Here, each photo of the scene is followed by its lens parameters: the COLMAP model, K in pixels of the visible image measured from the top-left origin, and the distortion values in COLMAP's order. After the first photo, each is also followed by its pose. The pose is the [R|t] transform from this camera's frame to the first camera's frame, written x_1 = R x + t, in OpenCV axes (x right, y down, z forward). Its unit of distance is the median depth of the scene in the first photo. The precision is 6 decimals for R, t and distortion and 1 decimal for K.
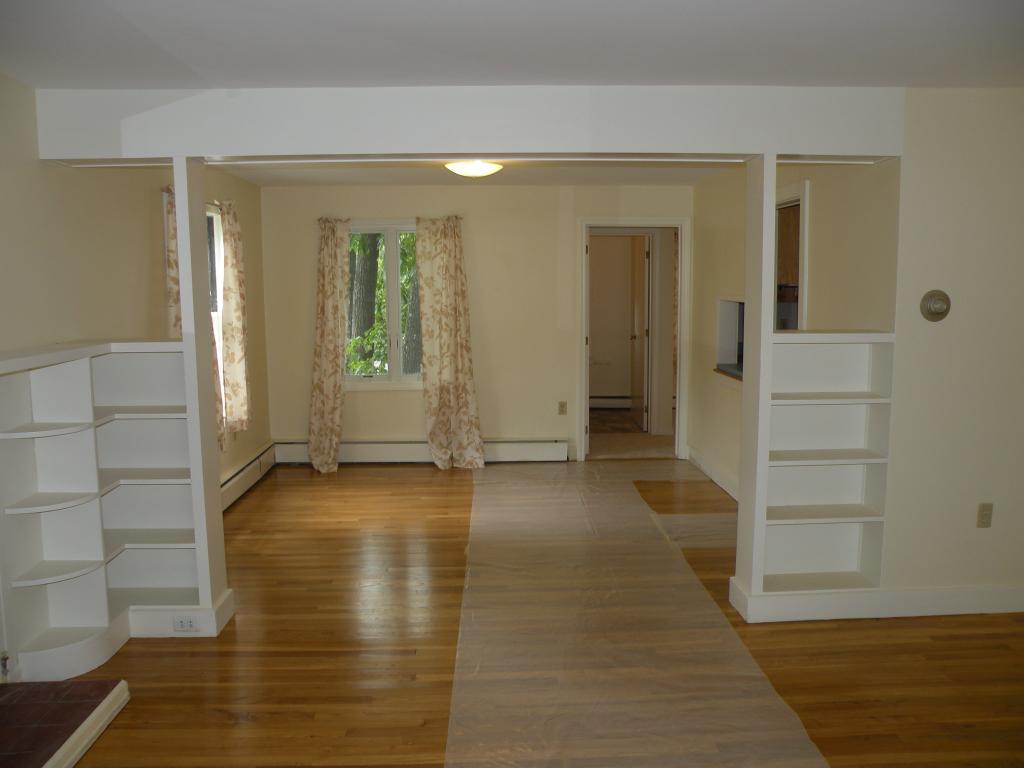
lens RADIAL K [[839.6, 0, 512.0], [0, 839.6, 384.0], [0, 0, 1]] dist [-0.091623, 0.001578]
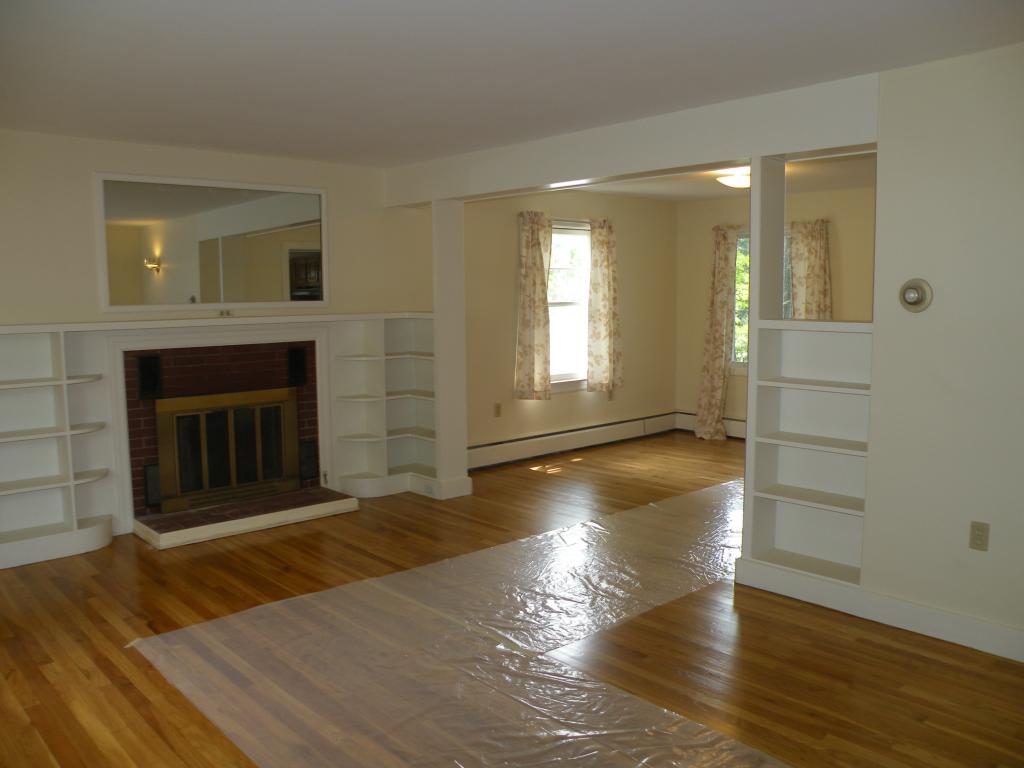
lens RADIAL K [[833.4, 0, 512.0], [0, 833.4, 384.0], [0, 0, 1]] dist [-0.173411, 0.175289]
pose [[0.648373, 0.087318, -0.756299, 0.588243], [-0.090385, 0.995204, 0.037414, 0.007829], [0.755939, 0.044100, 0.653155, 0.031955]]
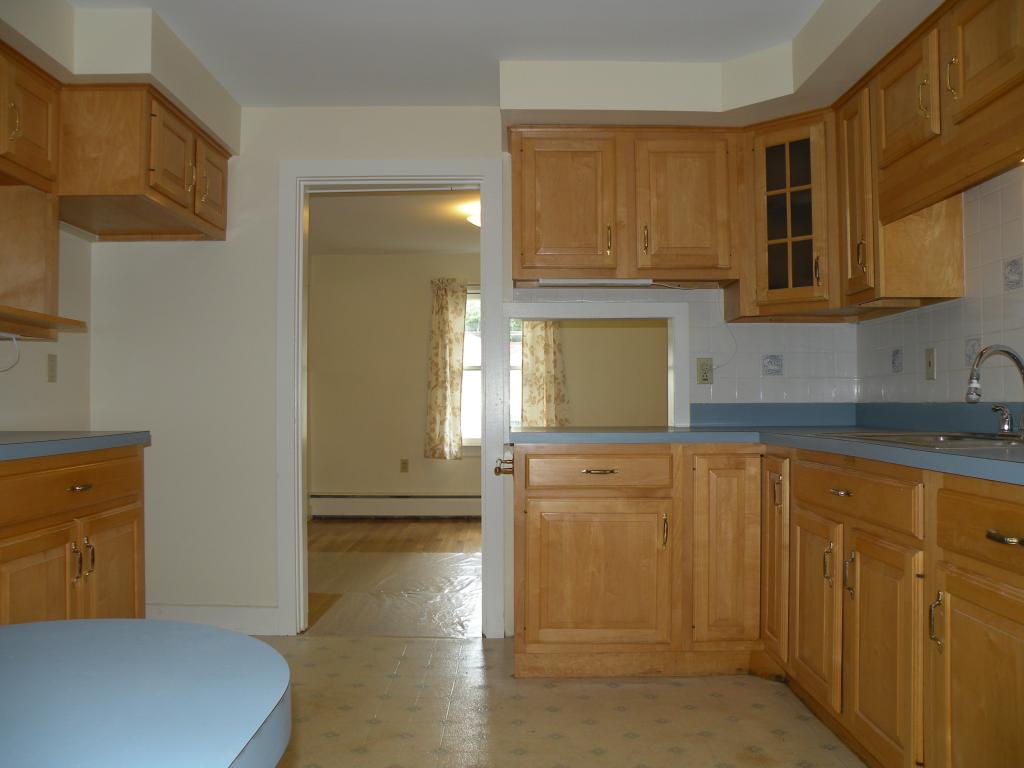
lens RADIAL K [[833.4, 0, 512.0], [0, 833.4, 384.0], [0, 0, 1]] dist [-0.173411, 0.175289]
pose [[-0.032343, -0.009323, -0.999433, 0.949243], [-0.122399, 0.992467, -0.005297, -0.046167], [0.991954, 0.122159, -0.033240, 1.011458]]
